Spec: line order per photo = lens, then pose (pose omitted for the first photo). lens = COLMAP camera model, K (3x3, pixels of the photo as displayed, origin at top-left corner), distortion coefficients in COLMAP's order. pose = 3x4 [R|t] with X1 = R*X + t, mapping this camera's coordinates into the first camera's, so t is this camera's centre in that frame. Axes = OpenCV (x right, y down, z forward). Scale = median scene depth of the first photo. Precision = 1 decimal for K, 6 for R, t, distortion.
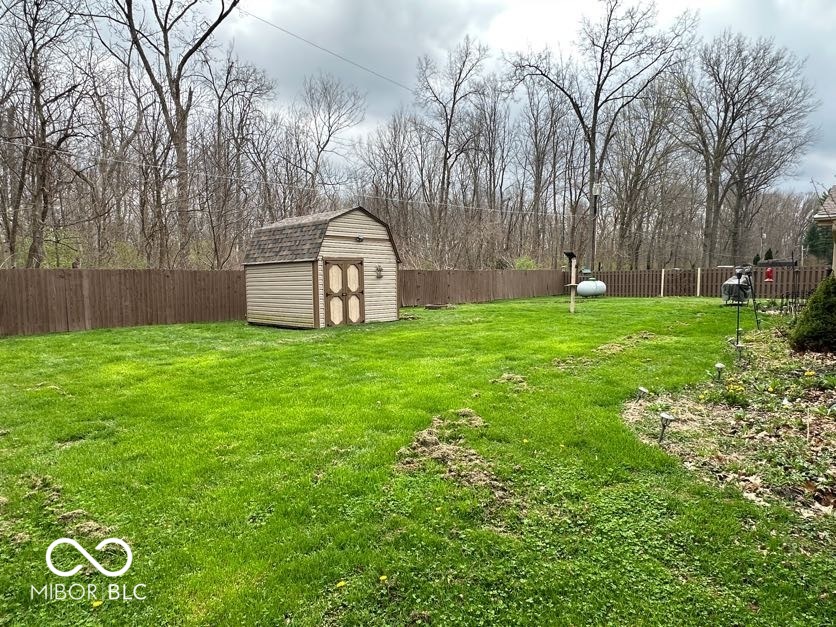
lens RADIAL K [[495.0, 0, 418.0], [0, 495.0, 313.5], [0, 0, 1]] dist [0.001016, -0.000813]
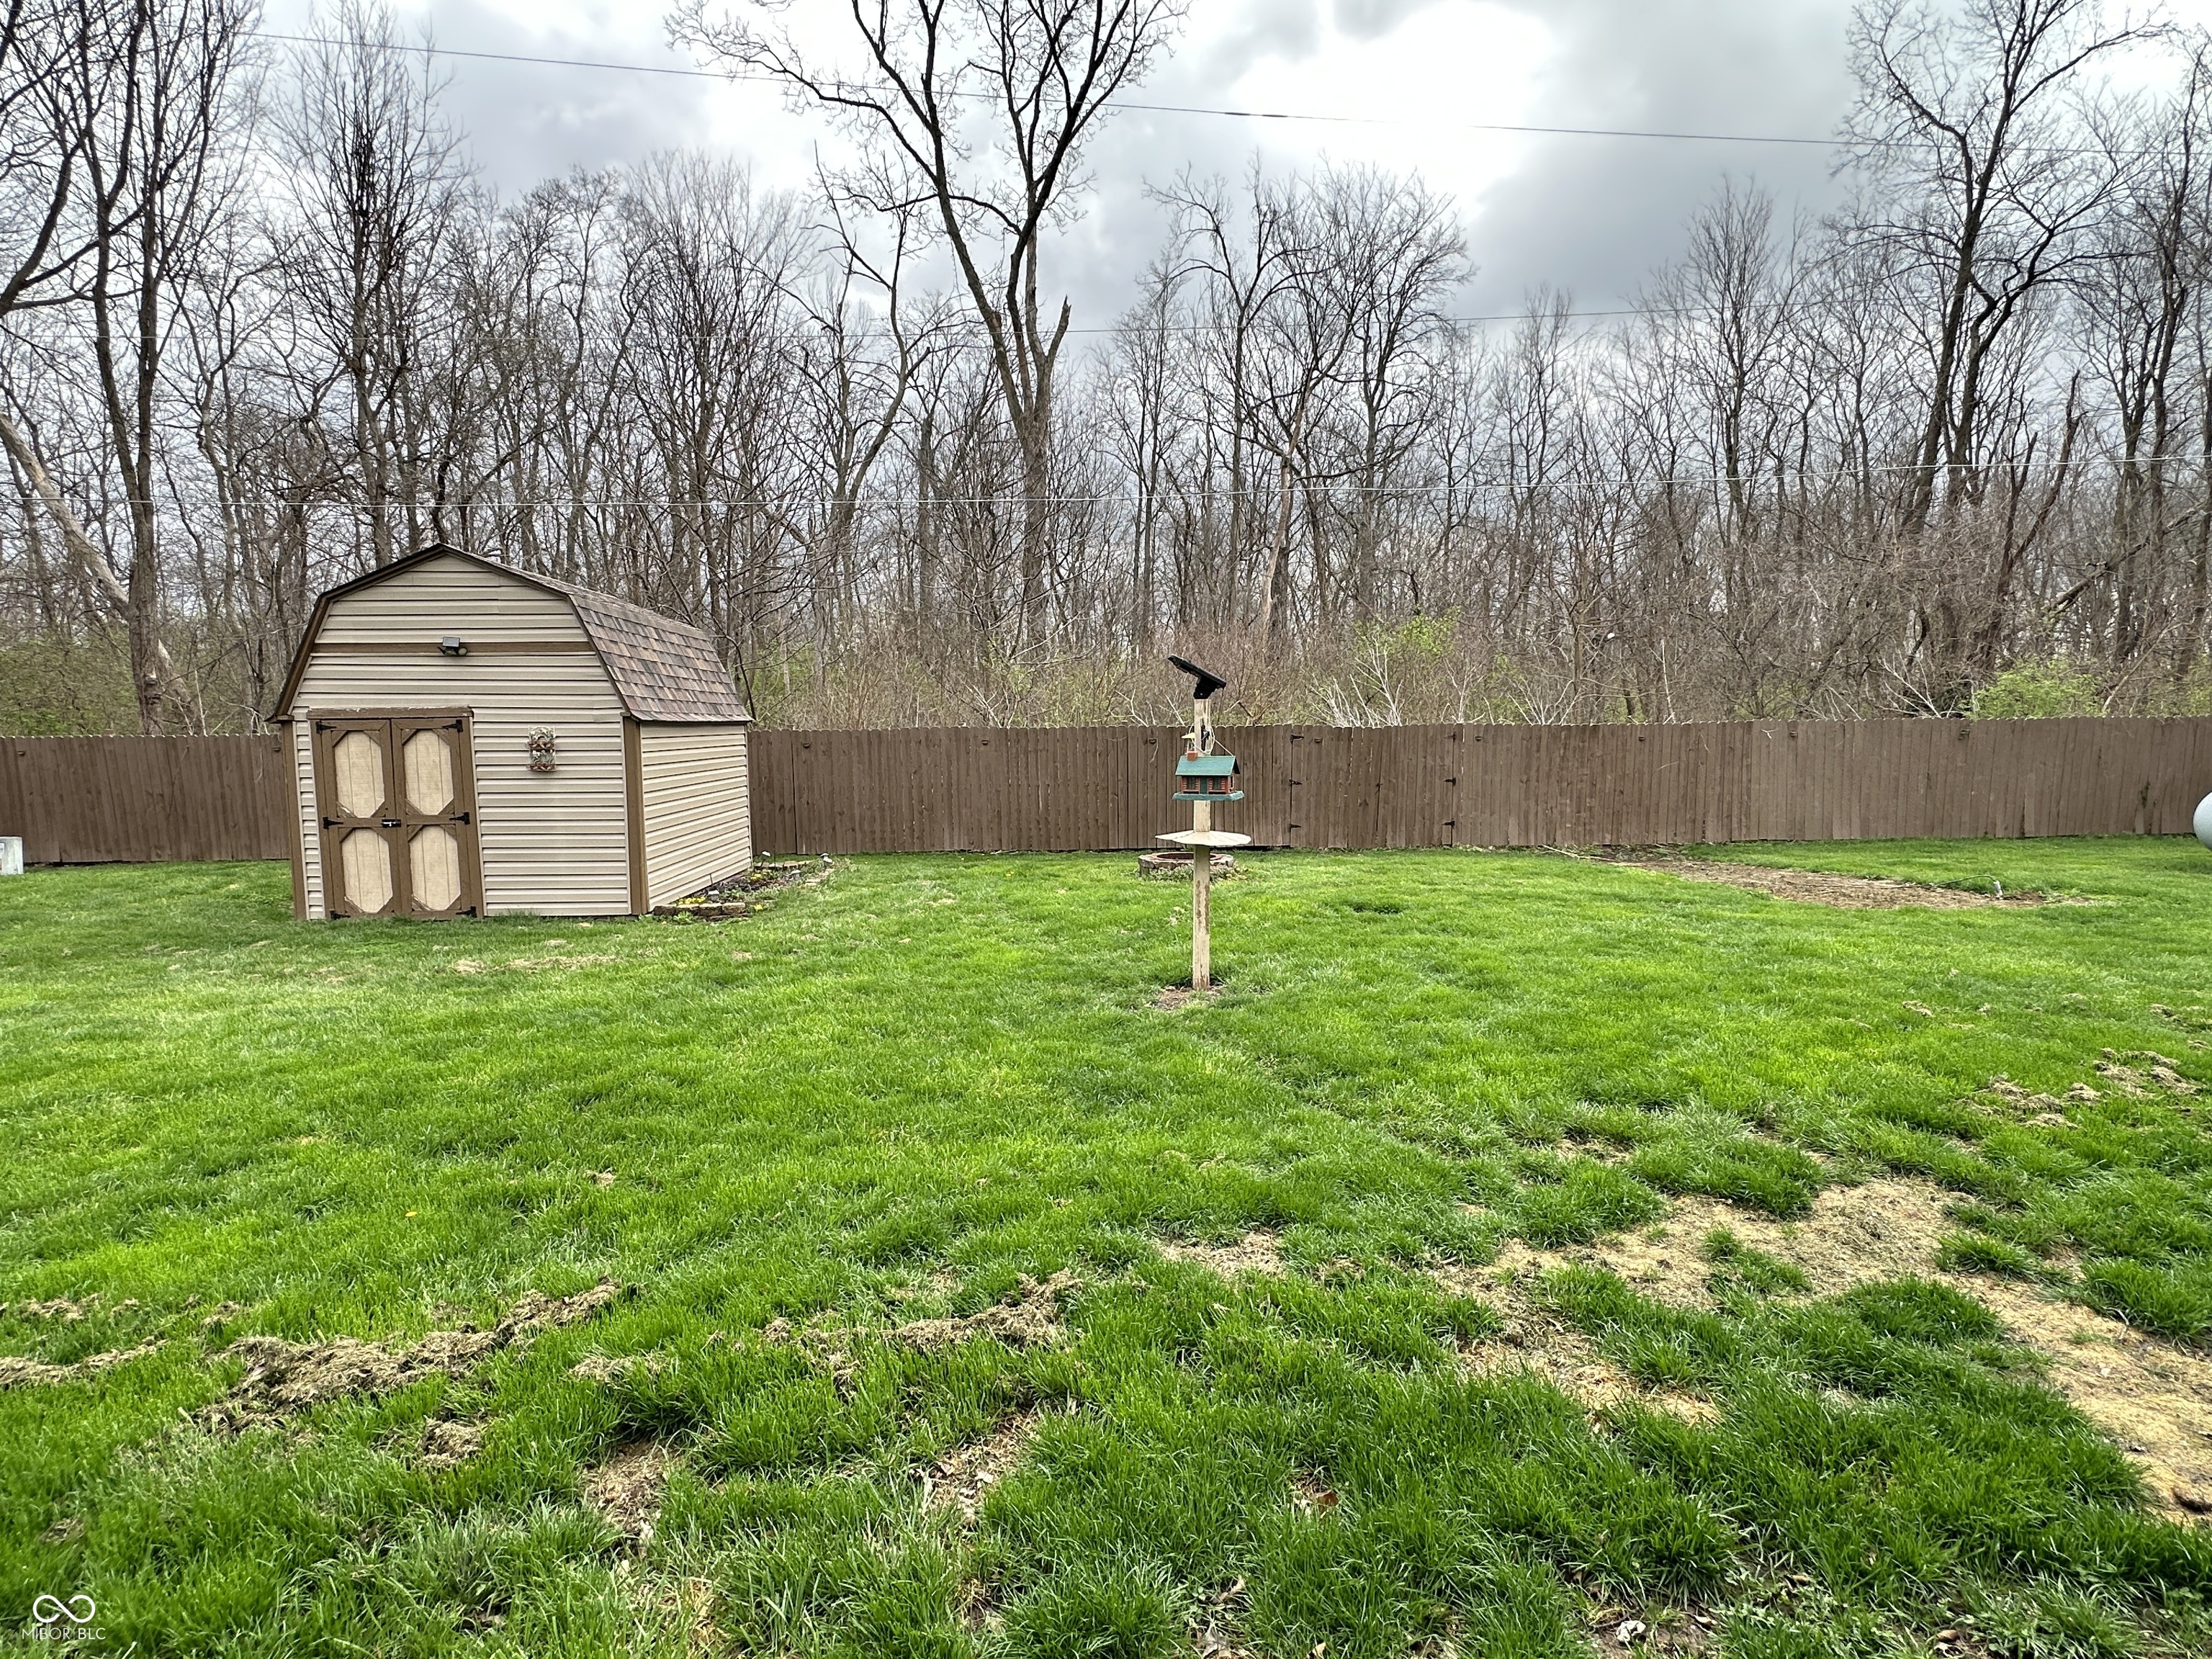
lens RADIAL K [[1100.1, 0, 1106.0], [0, 1100.1, 829.5], [0, 0, 1]] dist [-0.002423, 0.000314]
pose [[0.718799, 0.071436, -0.691538, 0.672414], [-0.051120, 0.997445, 0.049901, -0.092727], [0.693335, -0.000517, 0.720615, 0.788957]]
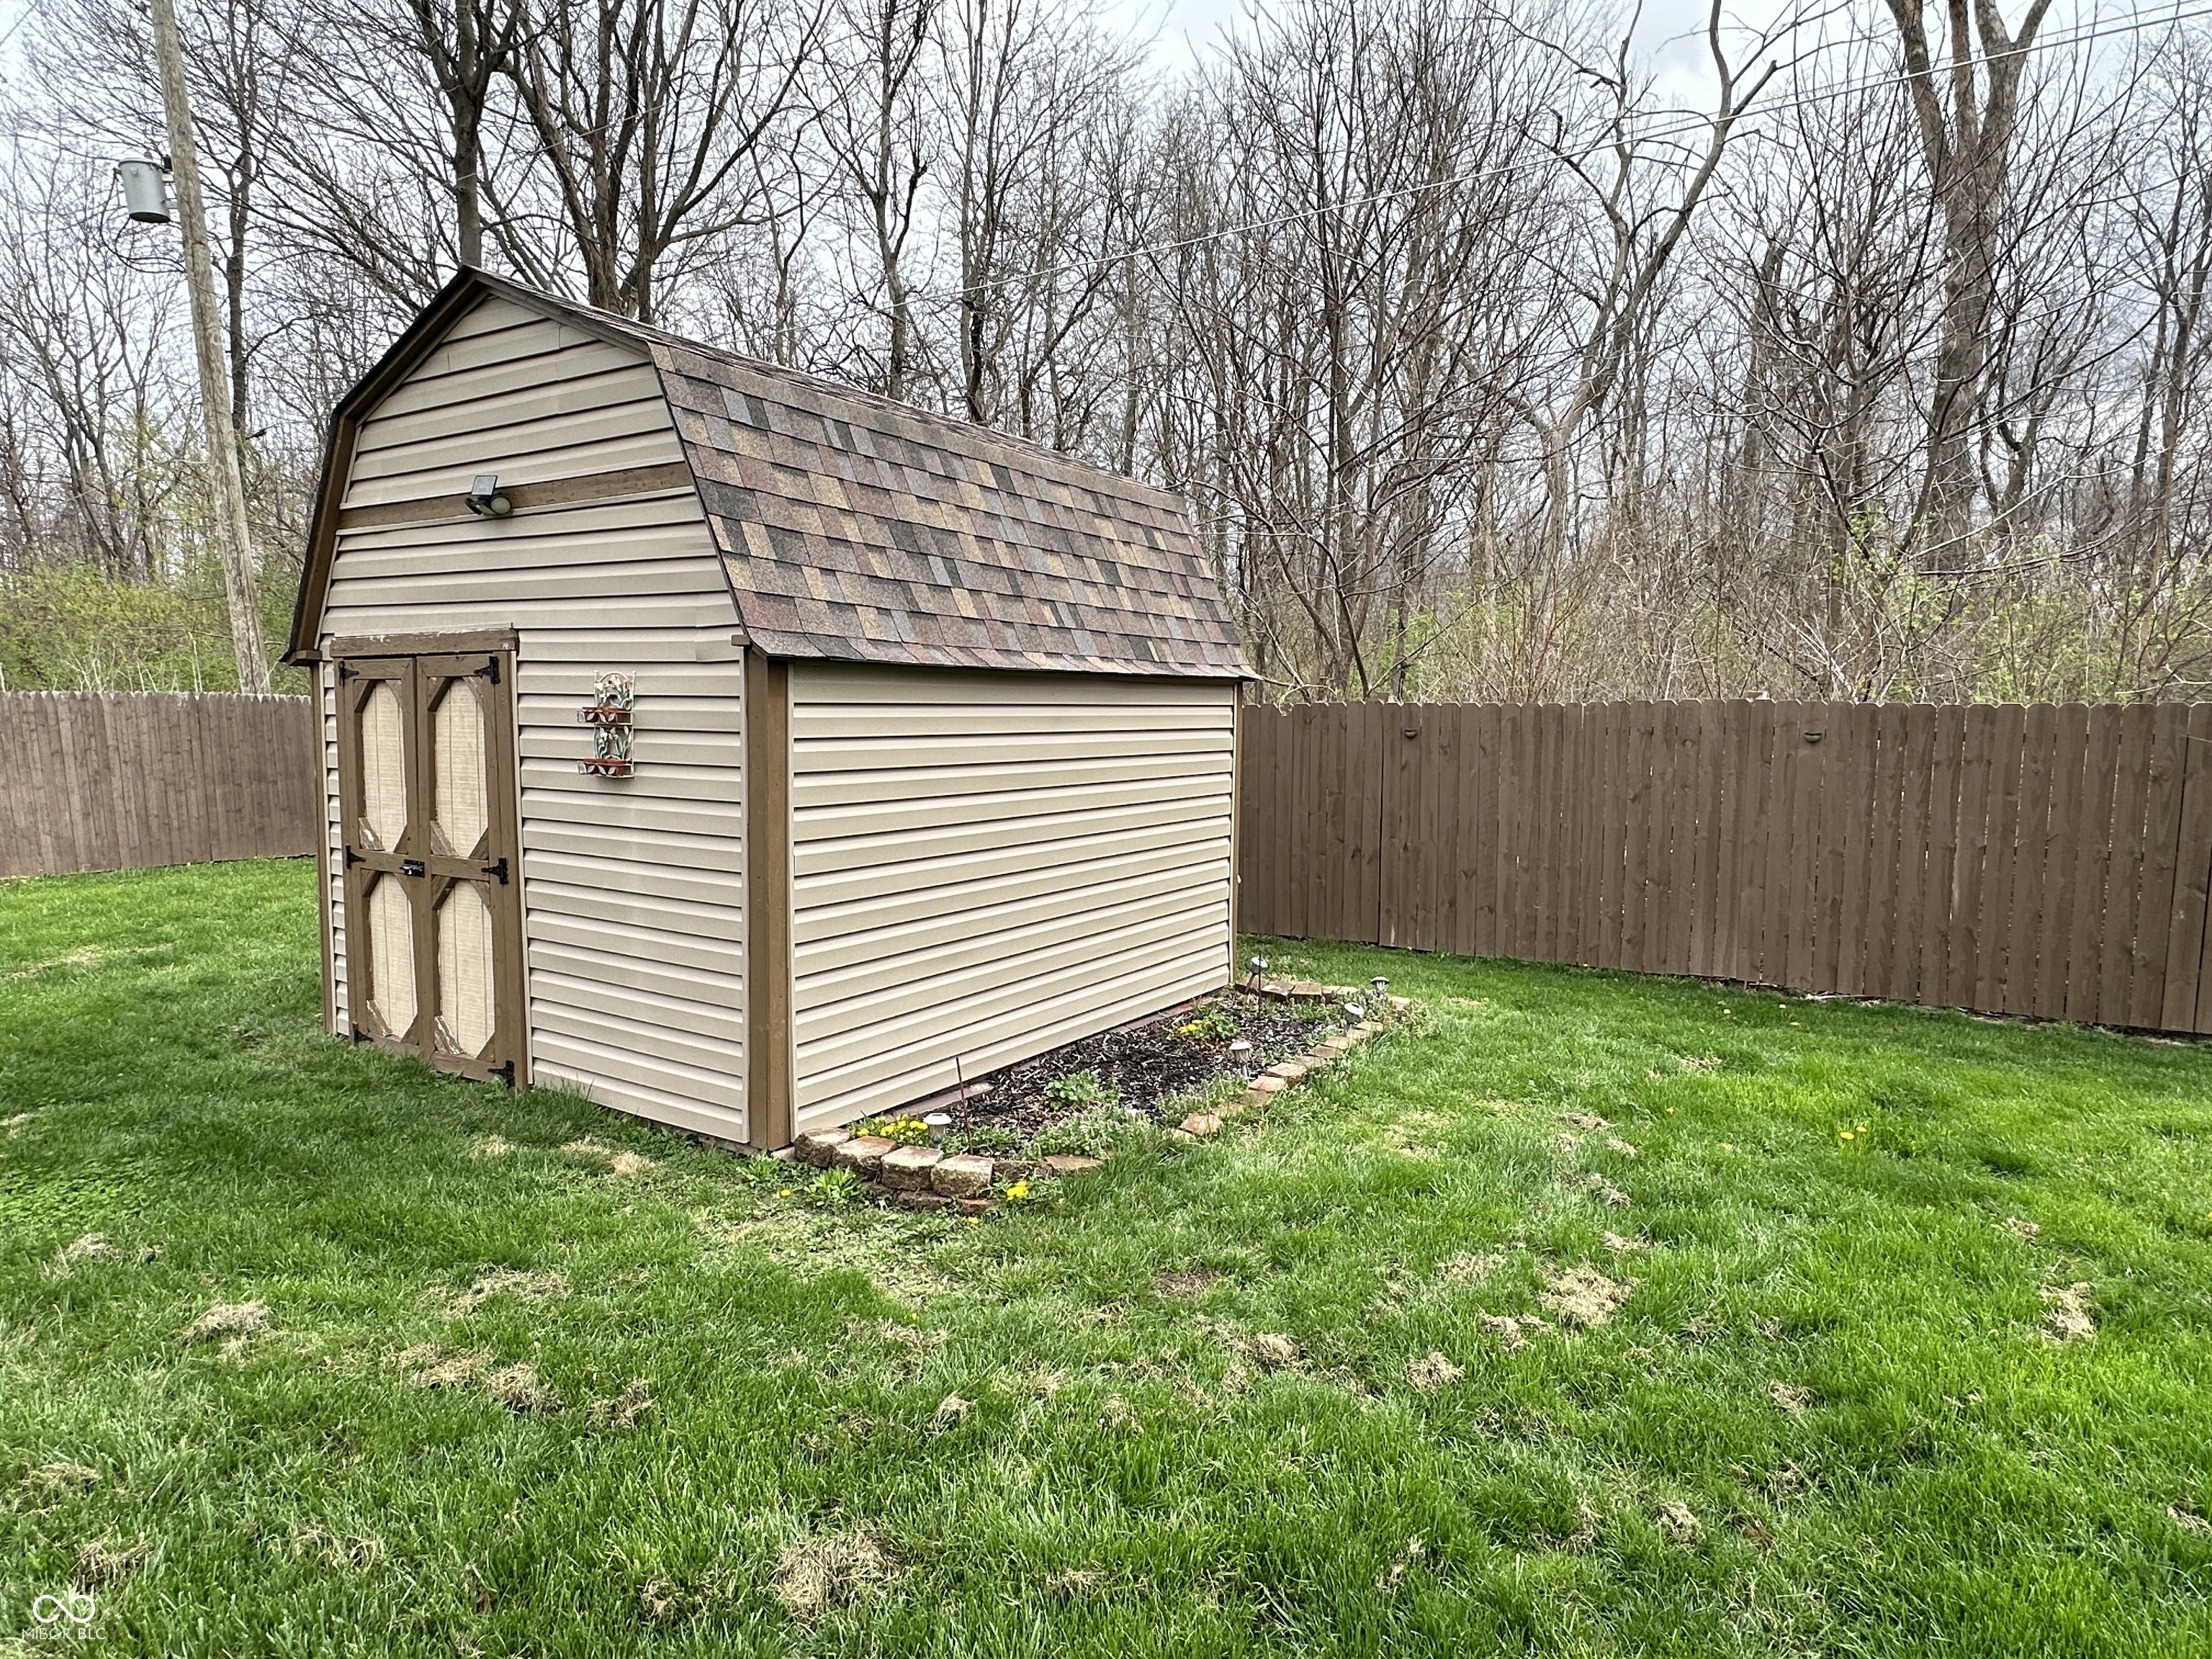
lens RADIAL K [[1309.6, 0, 1106.0], [0, 1309.6, 829.5], [0, 0, 1]] dist [0.001016, -0.000813]
pose [[0.181456, 0.104752, -0.977804, 0.297410], [-0.083066, 0.992390, 0.090899, -0.106090], [0.979885, 0.064728, 0.188776, 1.114515]]
